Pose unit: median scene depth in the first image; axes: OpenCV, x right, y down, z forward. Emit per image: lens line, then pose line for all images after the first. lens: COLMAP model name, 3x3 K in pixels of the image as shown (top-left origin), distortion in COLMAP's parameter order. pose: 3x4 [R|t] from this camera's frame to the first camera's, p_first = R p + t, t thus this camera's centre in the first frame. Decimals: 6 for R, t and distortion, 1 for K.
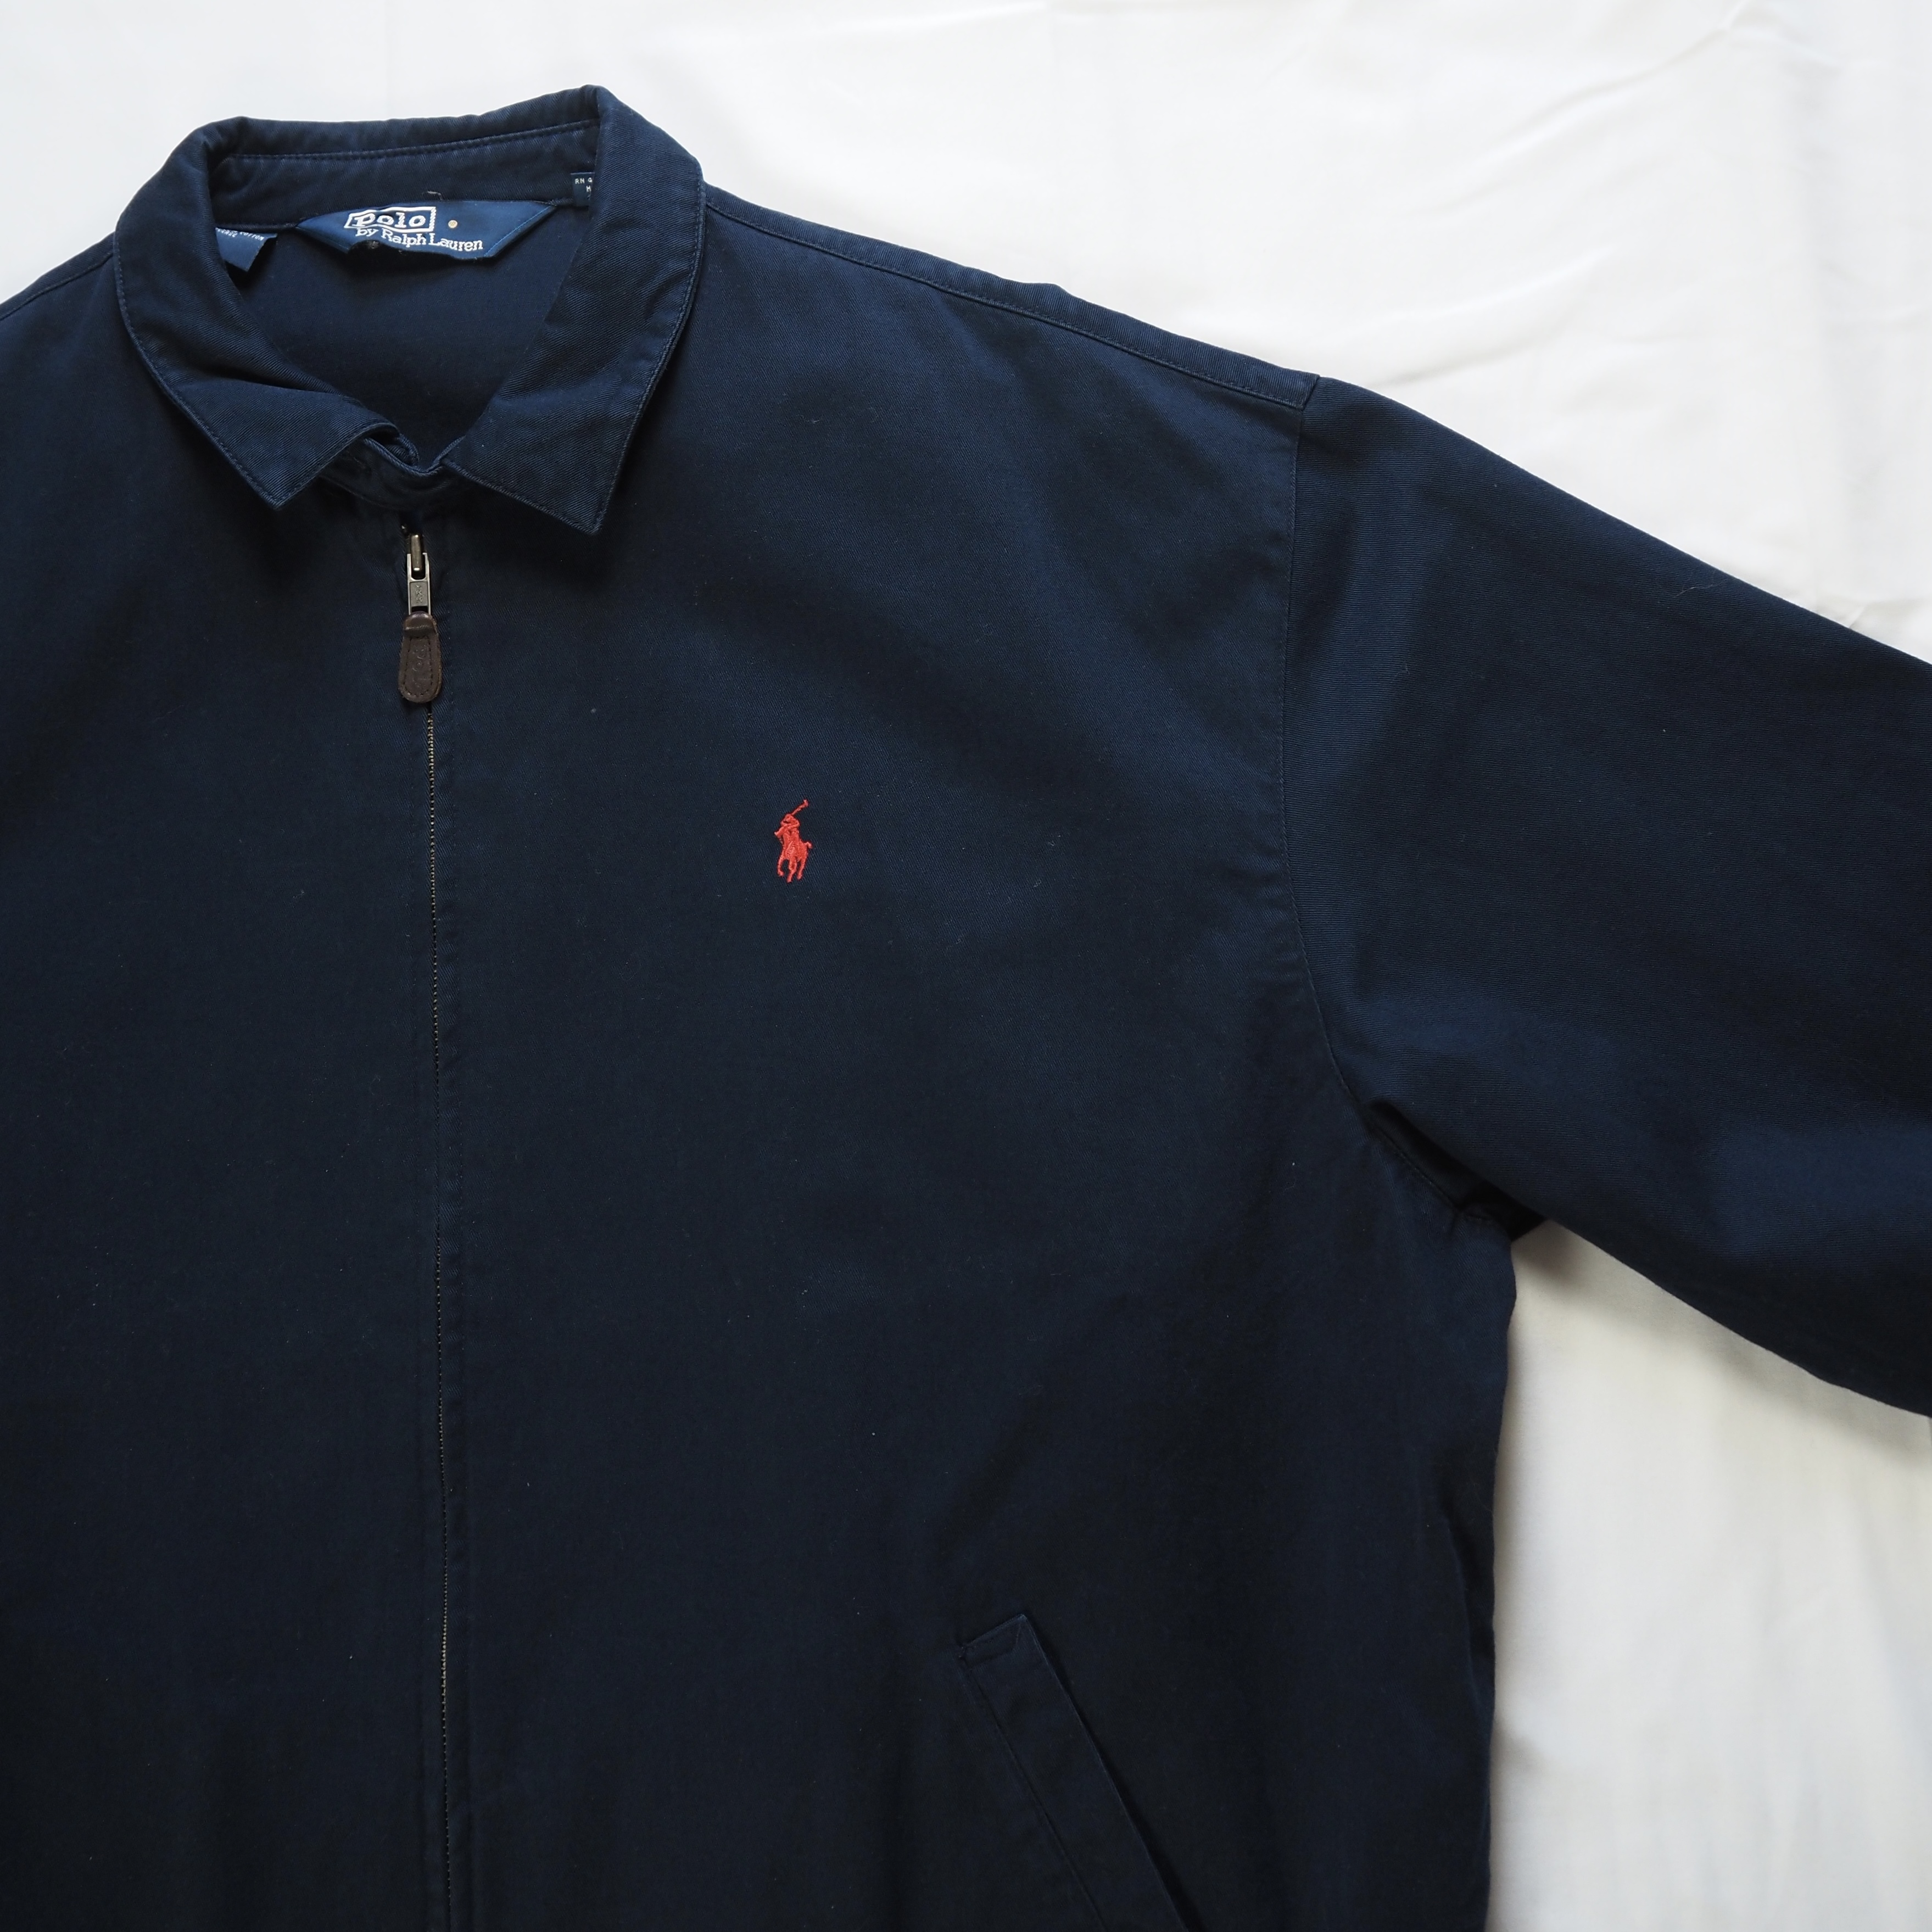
lens RADIAL K [[2120.2, 0, 967.3], [0, 2120.2, 704.8], [0, 0, 1]] dist [-0.029483, -0.020327]
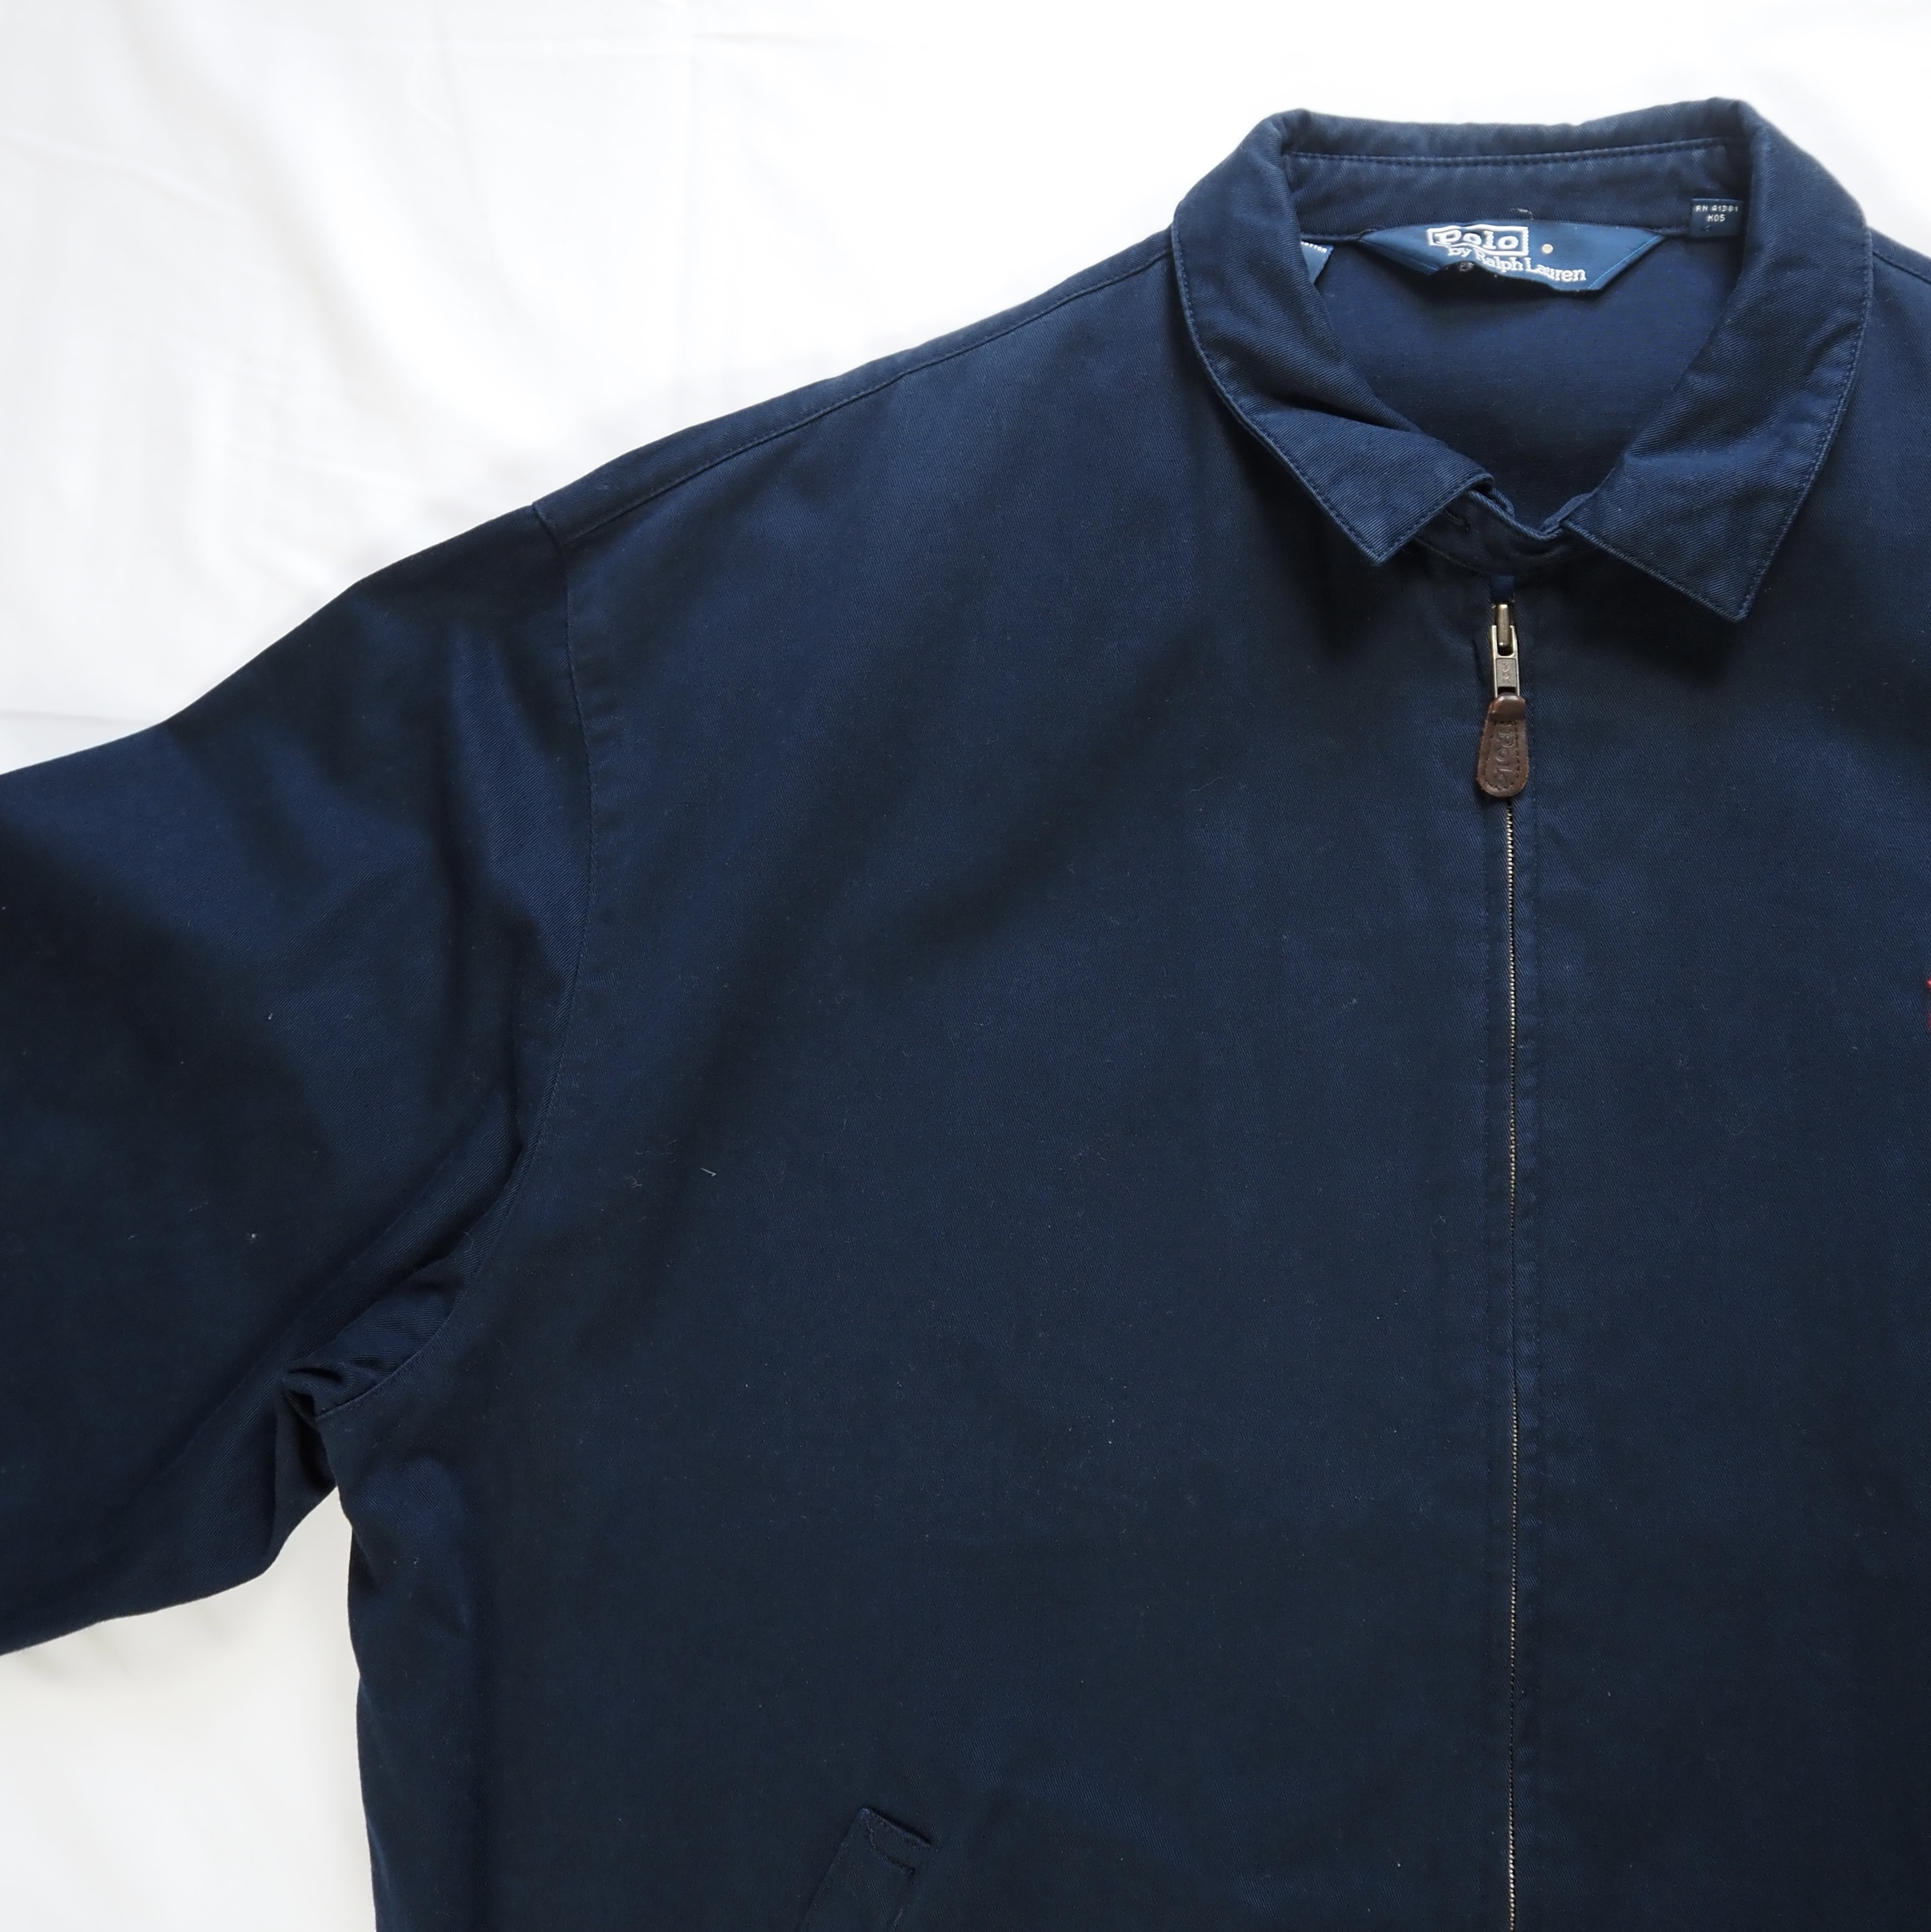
lens RADIAL K [[2120.0, 0, 966.3], [0, 2120.0, 851.4], [0, 0, 1]] dist [-0.029483, -0.020327]
pose [[0.992567, 0.082951, -0.089051, -0.395127], [-0.078562, 0.995567, 0.051717, -0.006305], [0.092946, -0.044336, 0.994684, 0.104316]]
